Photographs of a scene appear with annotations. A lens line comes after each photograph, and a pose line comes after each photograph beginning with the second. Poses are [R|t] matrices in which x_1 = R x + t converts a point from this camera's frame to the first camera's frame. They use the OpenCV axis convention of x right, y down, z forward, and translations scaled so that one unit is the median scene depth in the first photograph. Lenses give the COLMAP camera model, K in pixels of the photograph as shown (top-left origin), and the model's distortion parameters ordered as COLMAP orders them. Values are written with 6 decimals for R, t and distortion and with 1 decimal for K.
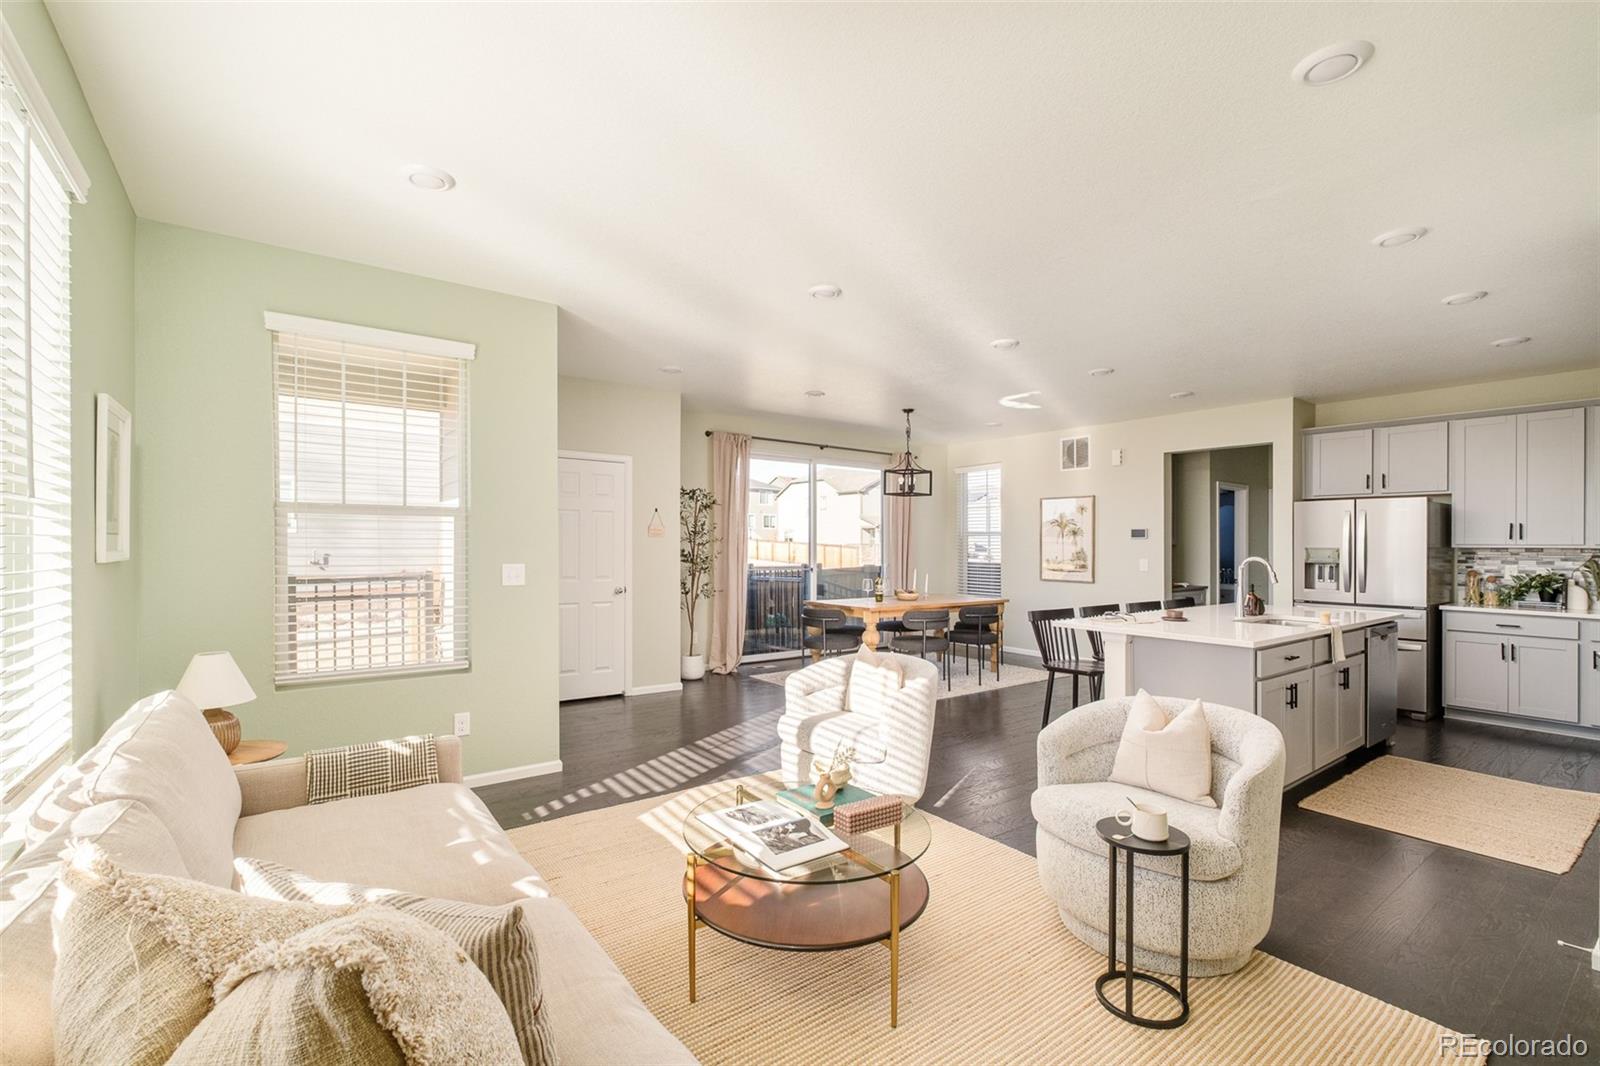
lens RADIAL K [[693.8, 0, 781.5], [0, 693.8, 549.2], [0, 0, 1]] dist [-0.000598, -0.000180]
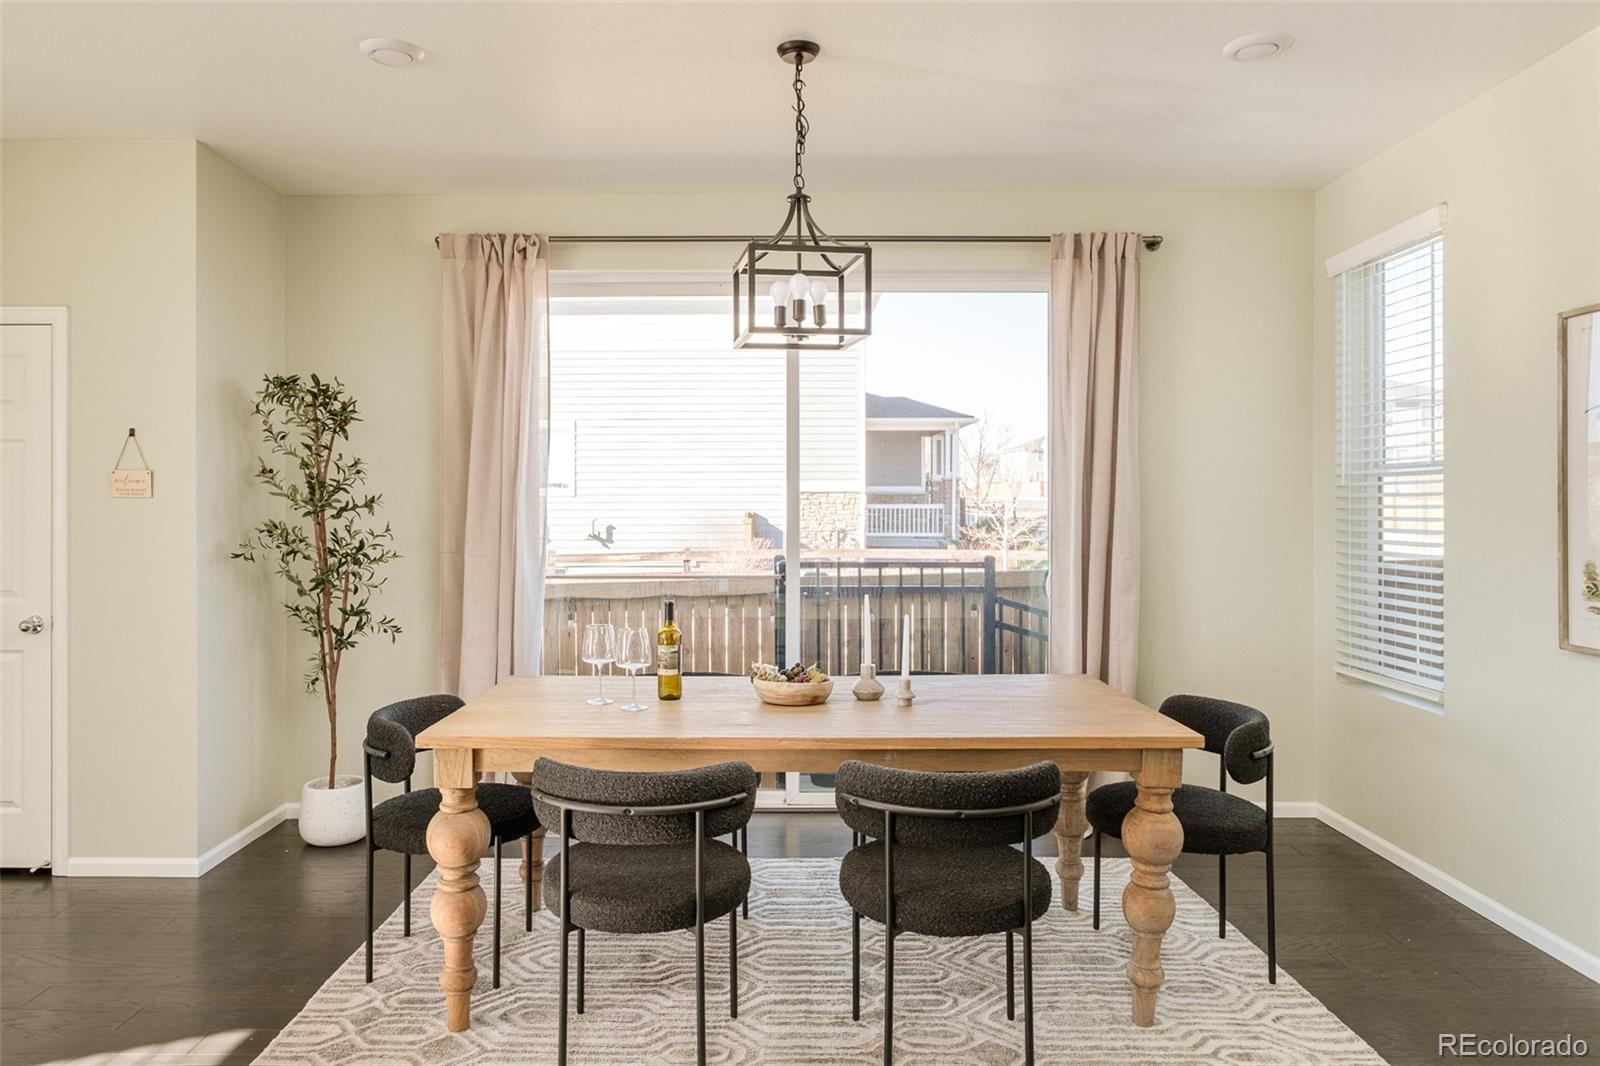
lens RADIAL K [[1038.0, 0, 795.0], [0, 1038.0, 525.7], [0, 0, 1]] dist [-0.003986, -0.000105]
pose [[0.812558, 0.000933, -0.582880, 0.443445], [0.005894, 0.999934, 0.009817, -0.004679], [0.582851, -0.011412, 0.812499, 0.651195]]
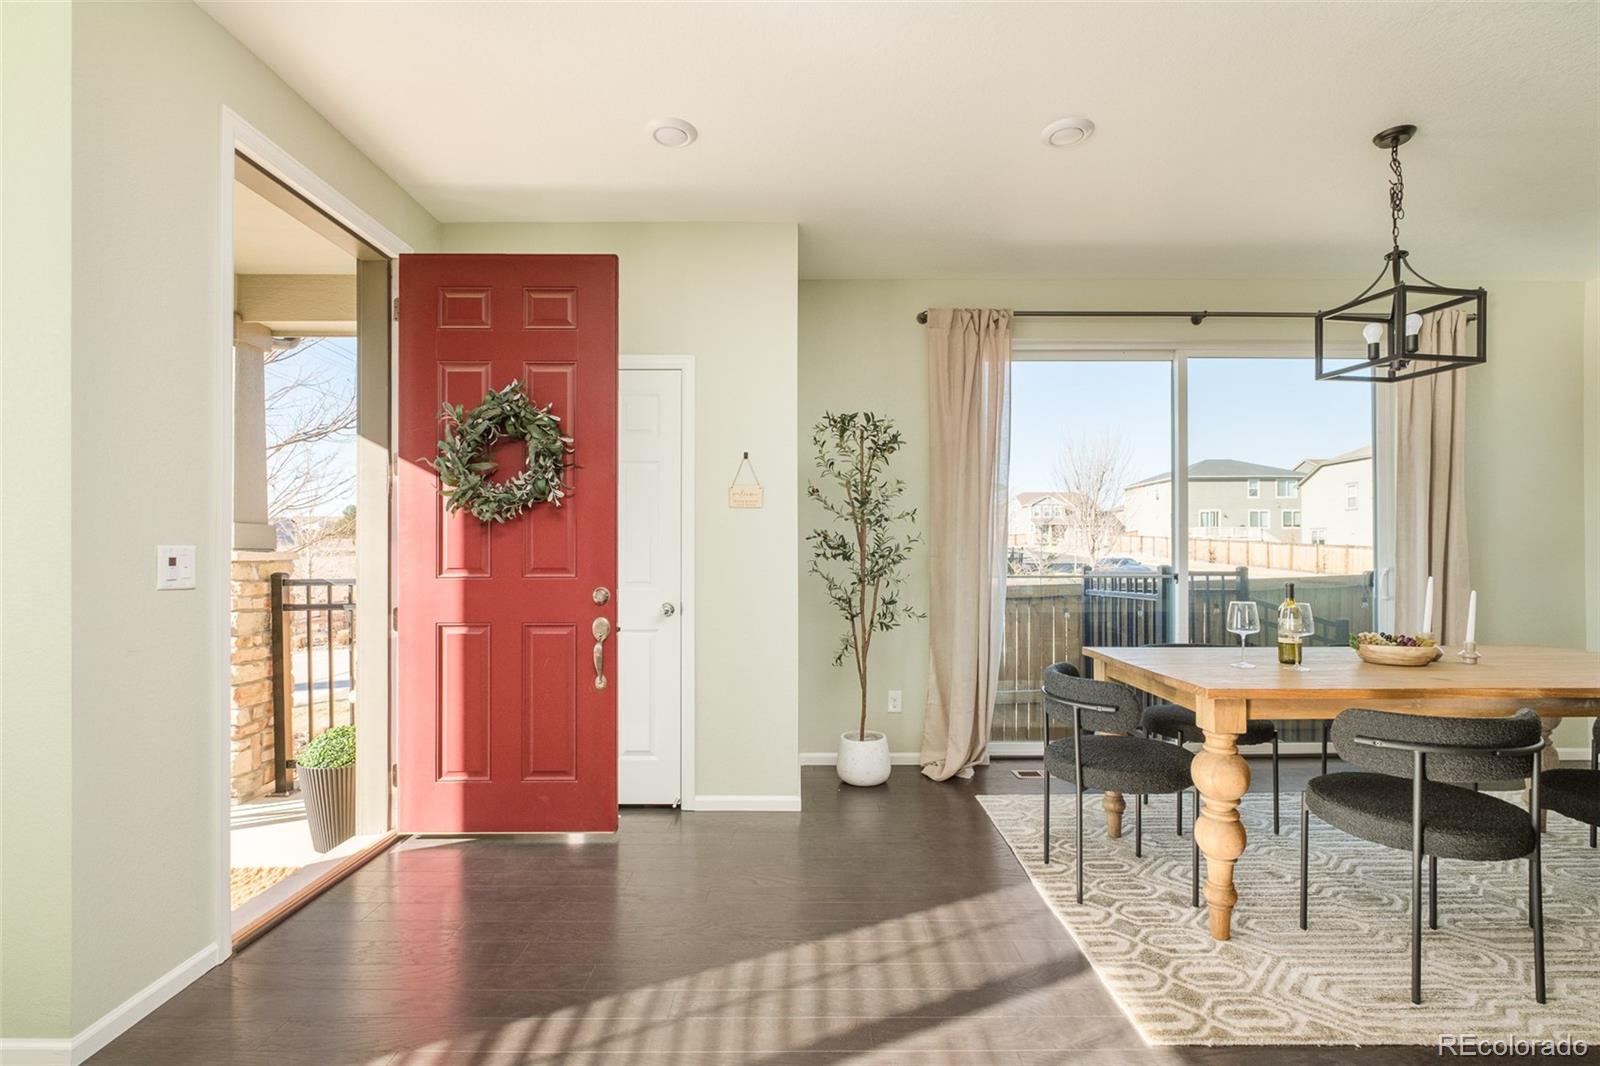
lens RADIAL K [[718.0, 0, 821.4], [0, 718.0, 555.8], [0, 0, 1]] dist [-0.003312, -0.000388]
pose [[0.815861, -0.007329, -0.578202, 0.155175], [0.005291, 0.999972, -0.005209, 0.018757], [0.578224, 0.001191, 0.815877, 0.532357]]
